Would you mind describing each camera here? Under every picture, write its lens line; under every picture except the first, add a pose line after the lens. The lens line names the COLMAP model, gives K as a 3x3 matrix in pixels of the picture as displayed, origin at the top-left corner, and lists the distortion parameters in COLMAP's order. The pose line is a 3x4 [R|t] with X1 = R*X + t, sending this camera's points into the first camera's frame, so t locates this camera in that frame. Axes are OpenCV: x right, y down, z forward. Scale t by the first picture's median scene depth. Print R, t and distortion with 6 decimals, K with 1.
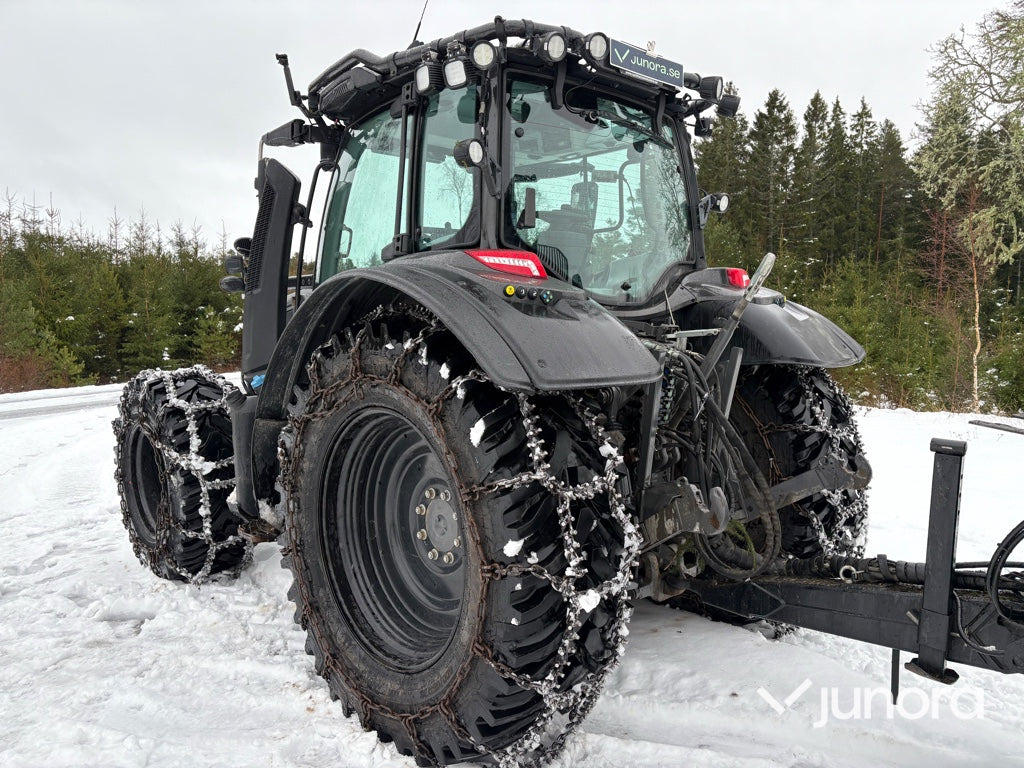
lens RADIAL K [[769.5, 0, 512.0], [0, 769.5, 384.0], [0, 0, 1]] dist [0.024507, -0.000121]
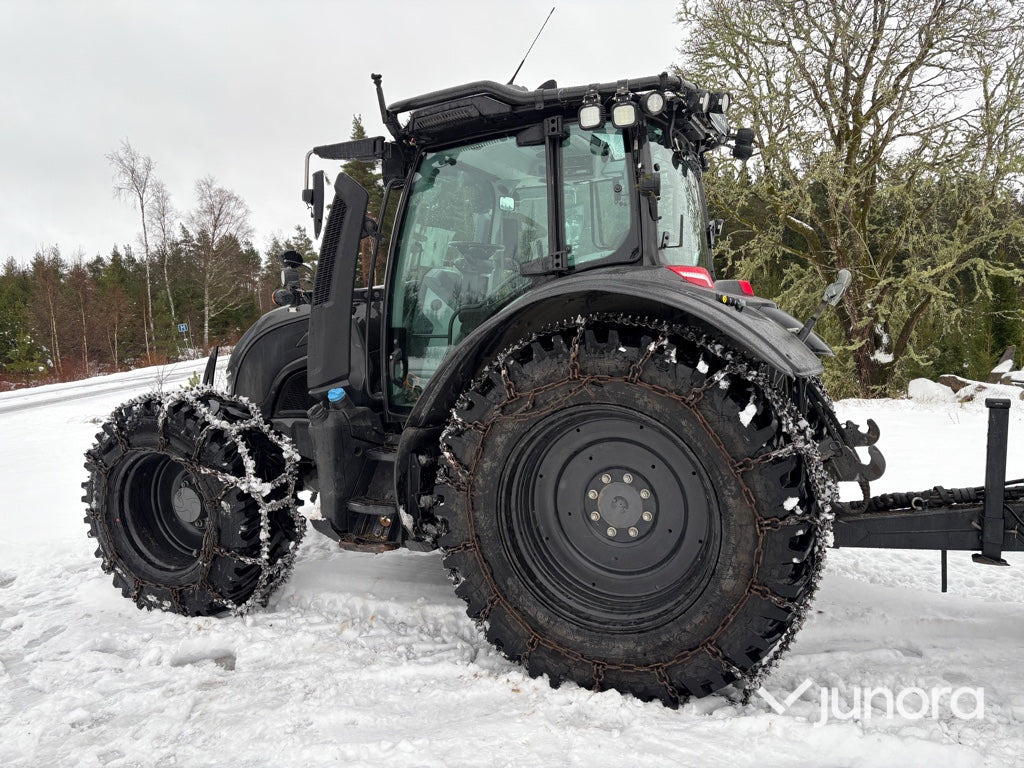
lens RADIAL K [[761.7, 0, 516.2], [0, 761.7, 380.4], [0, 0, 1]] dist [0.033714, -0.011122]
pose [[0.926705, -0.052974, 0.372036, -0.617932], [0.058337, 0.998292, -0.003164, -0.007153], [-0.371233, 0.024635, 0.928213, -0.002255]]
